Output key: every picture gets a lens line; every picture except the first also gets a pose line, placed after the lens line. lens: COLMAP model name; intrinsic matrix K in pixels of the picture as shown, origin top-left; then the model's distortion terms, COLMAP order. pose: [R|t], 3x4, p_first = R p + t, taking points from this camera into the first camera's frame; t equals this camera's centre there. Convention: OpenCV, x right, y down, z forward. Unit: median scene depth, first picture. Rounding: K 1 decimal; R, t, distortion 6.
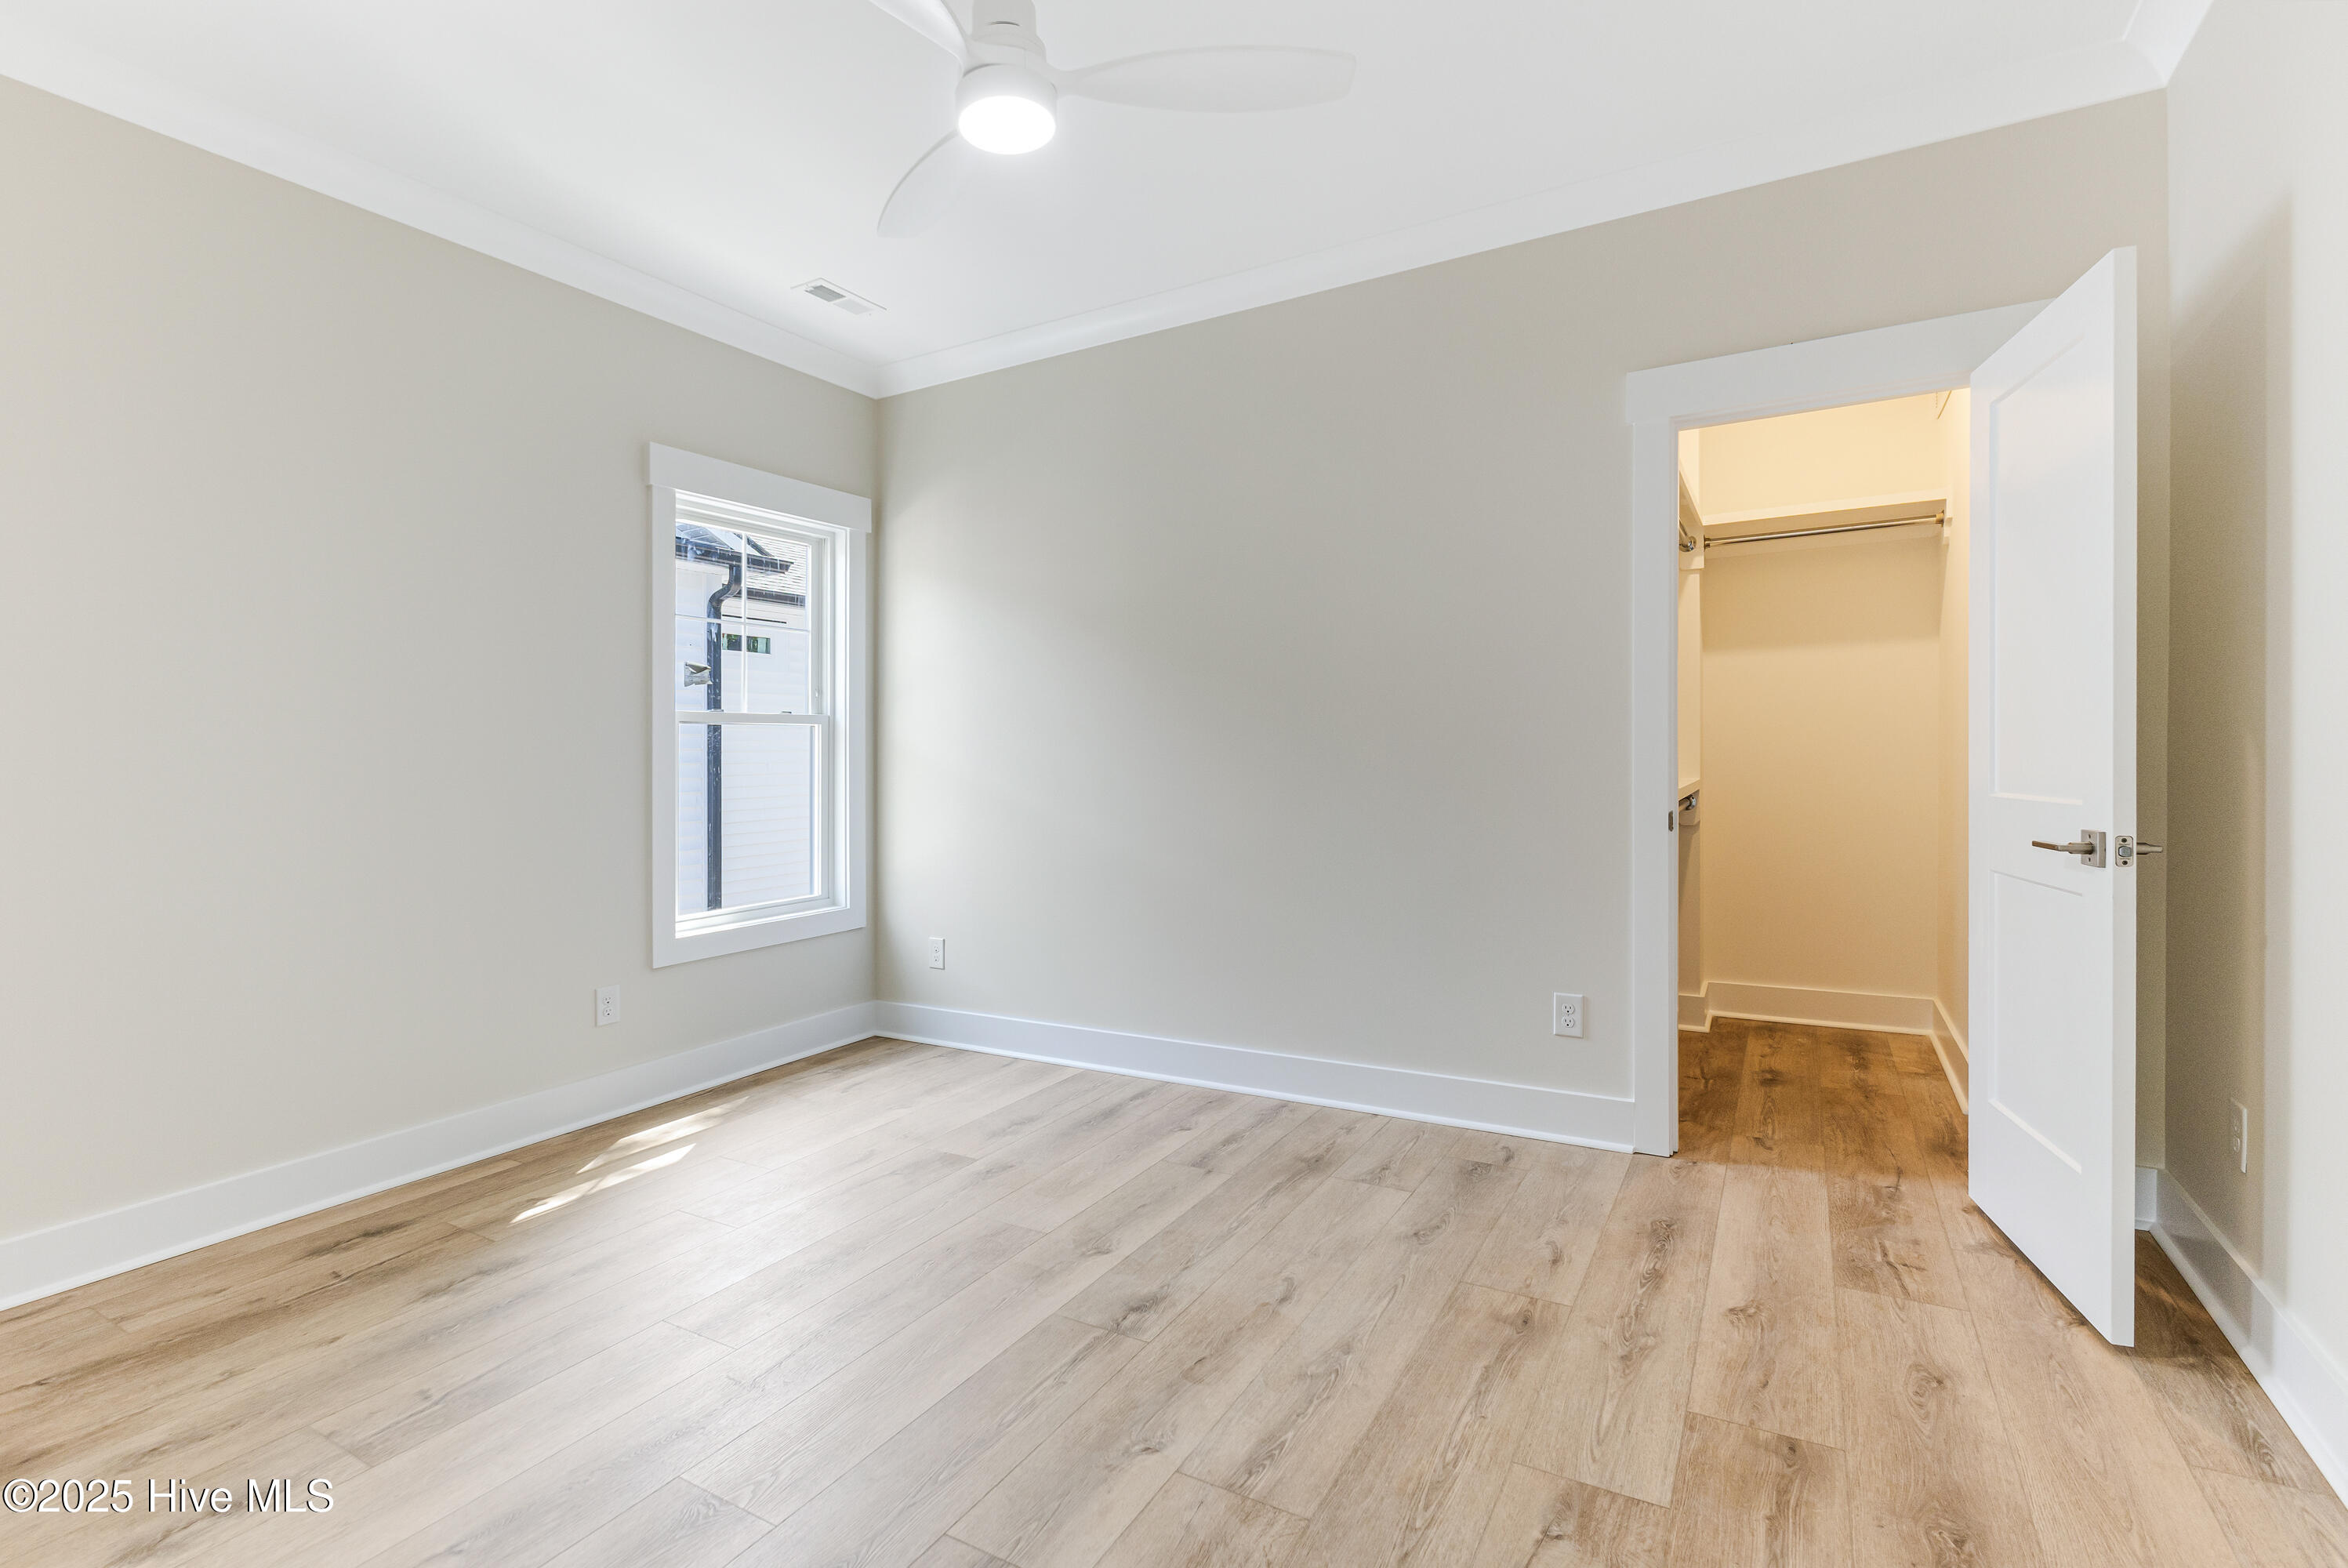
lens RADIAL K [[1095.4, 0, 1177.2], [0, 1095.4, 747.7], [0, 0, 1]] dist [0.000200, 0.000294]
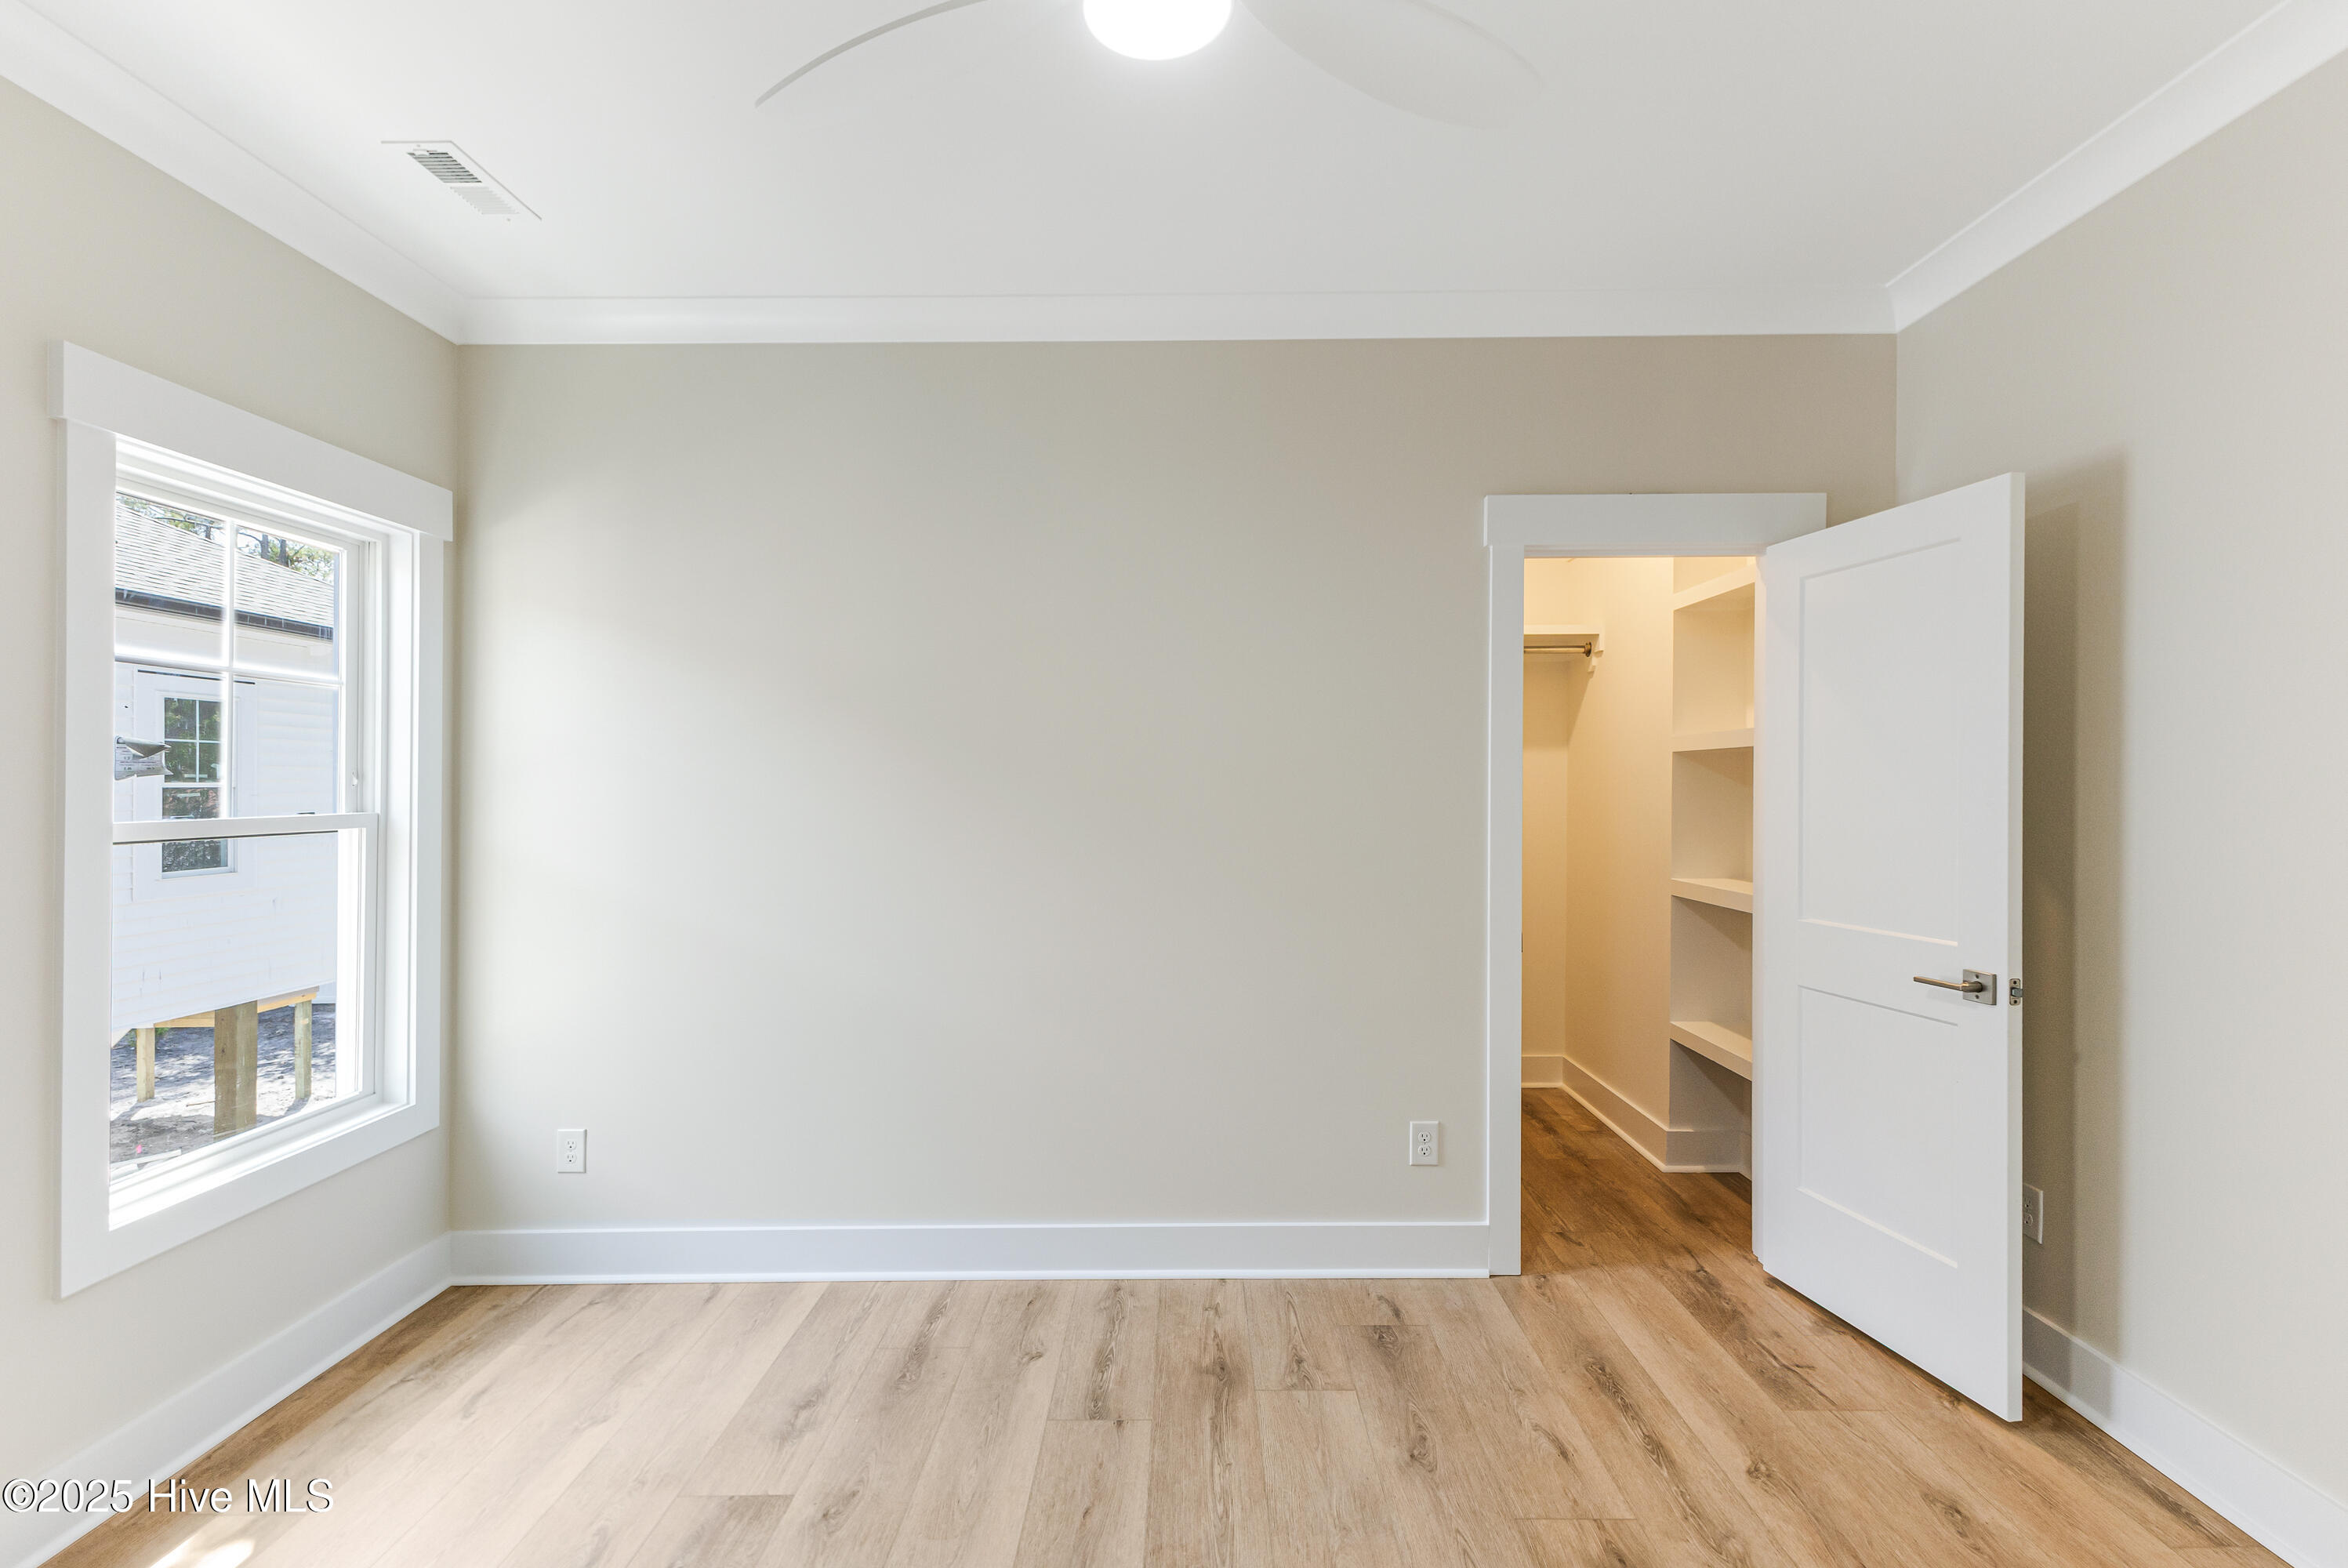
lens RADIAL K [[1044.3, 0, 1174.0], [0, 1044.3, 784.0], [0, 0, 1]] dist [0.020904, -0.000419]
pose [[0.868809, 0.009814, 0.495050, -0.280065], [-0.012351, 0.999922, 0.001854, -0.069894], [-0.494993, -0.007725, 0.868863, 0.278486]]
